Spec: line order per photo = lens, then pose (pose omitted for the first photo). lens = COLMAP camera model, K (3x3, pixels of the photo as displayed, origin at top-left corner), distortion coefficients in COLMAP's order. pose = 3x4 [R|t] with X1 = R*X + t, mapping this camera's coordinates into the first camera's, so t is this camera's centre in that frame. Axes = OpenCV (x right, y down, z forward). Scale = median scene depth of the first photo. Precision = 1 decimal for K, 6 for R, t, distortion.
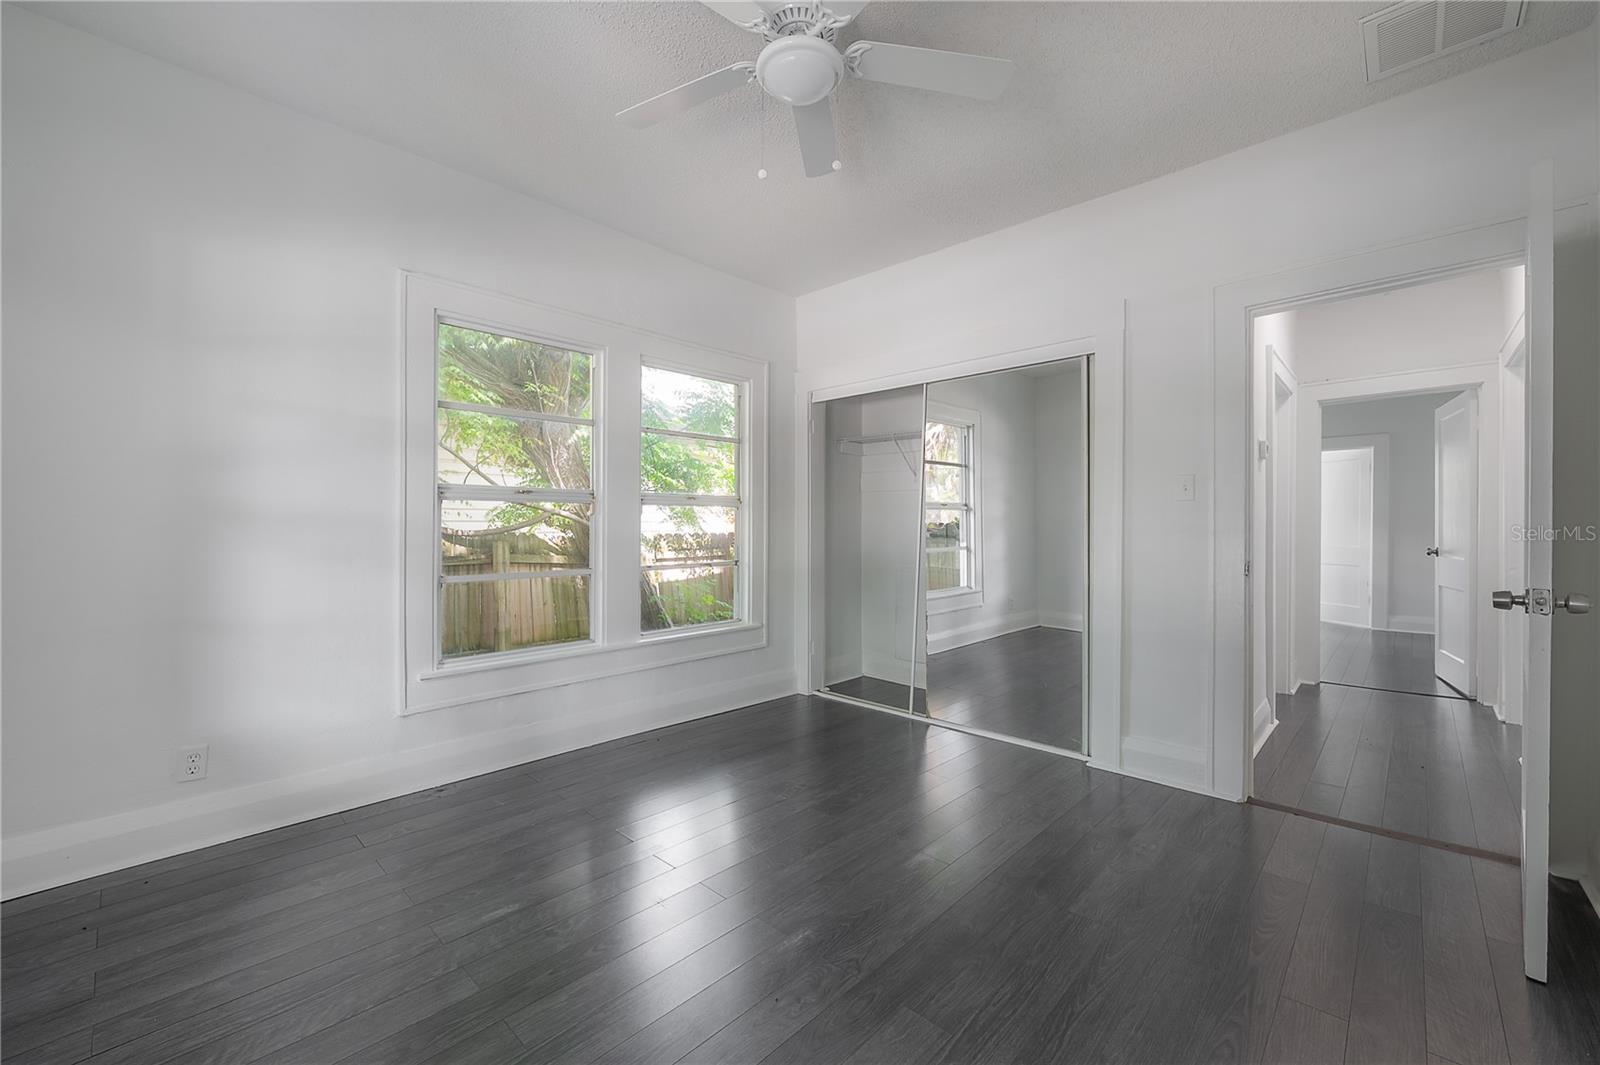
lens RADIAL K [[641.1, 0, 812.1], [0, 641.1, 532.4], [0, 0, 1]] dist [-0.004000, -0.000642]
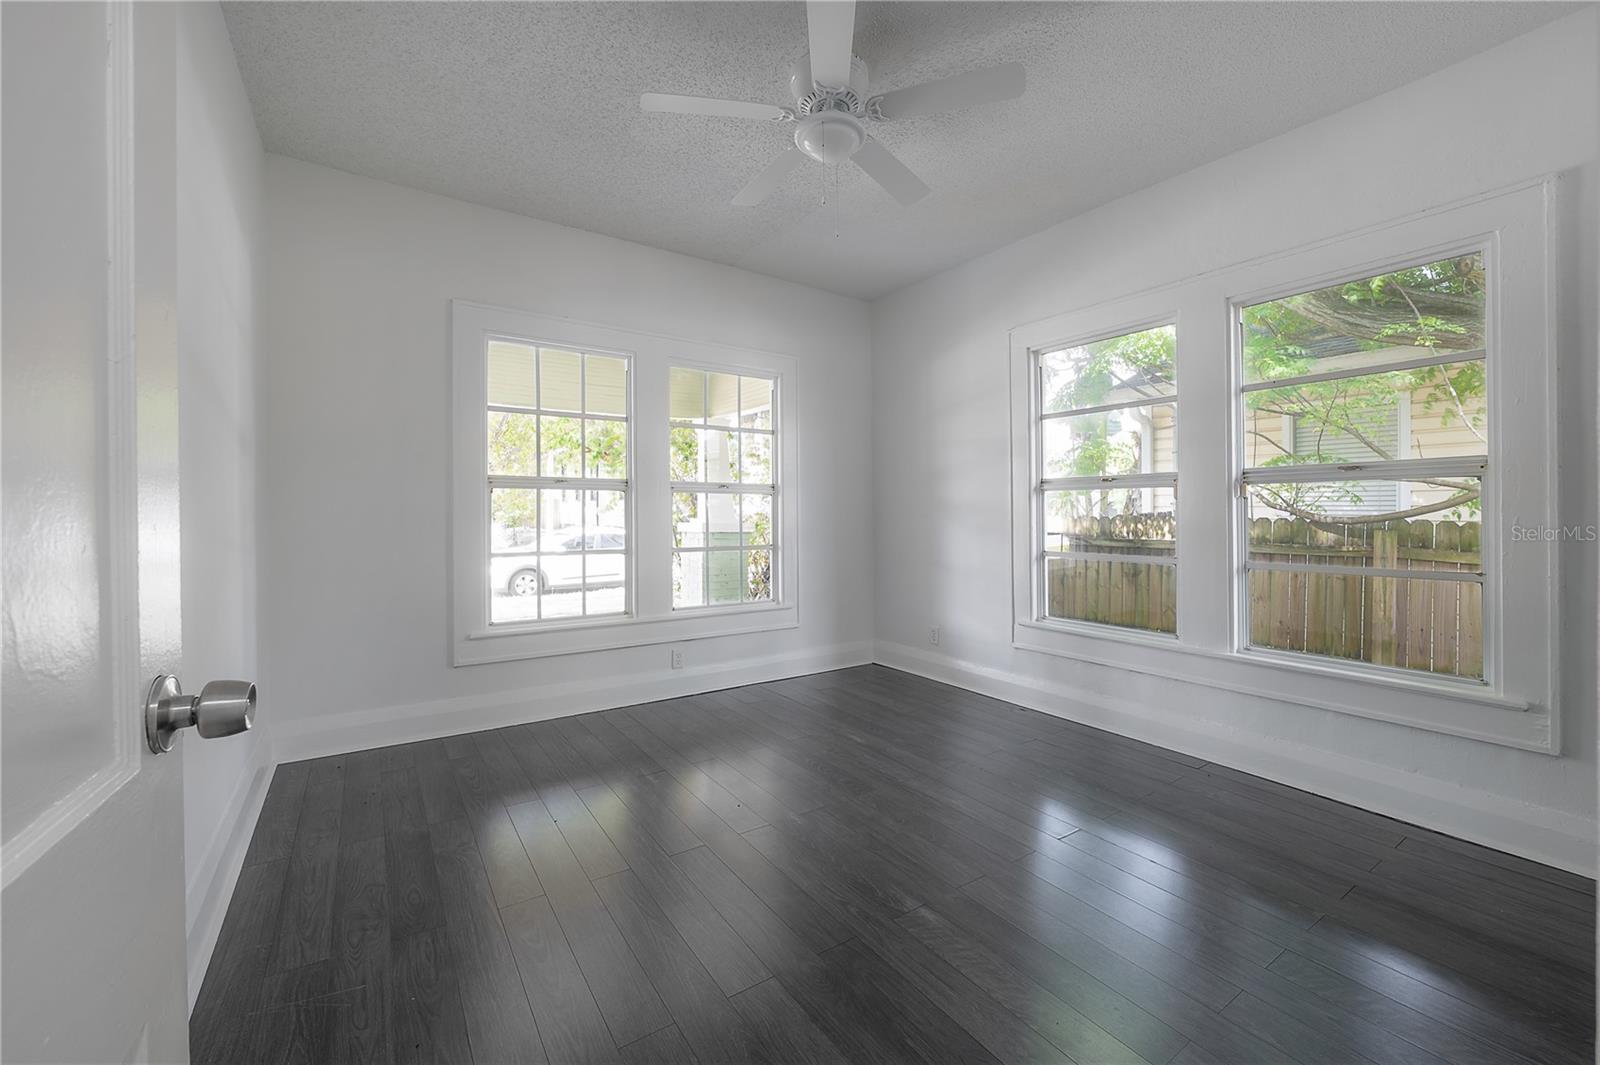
lens RADIAL K [[641.1, 0, 802.7], [0, 641.1, 528.5], [0, 0, 1]] dist [-0.004000, -0.000642]
pose [[-0.215410, 0.023578, -0.976239, 0.531808], [-0.004804, 0.999671, 0.025204, -0.005748], [0.976512, 0.010119, -0.215226, 0.539278]]
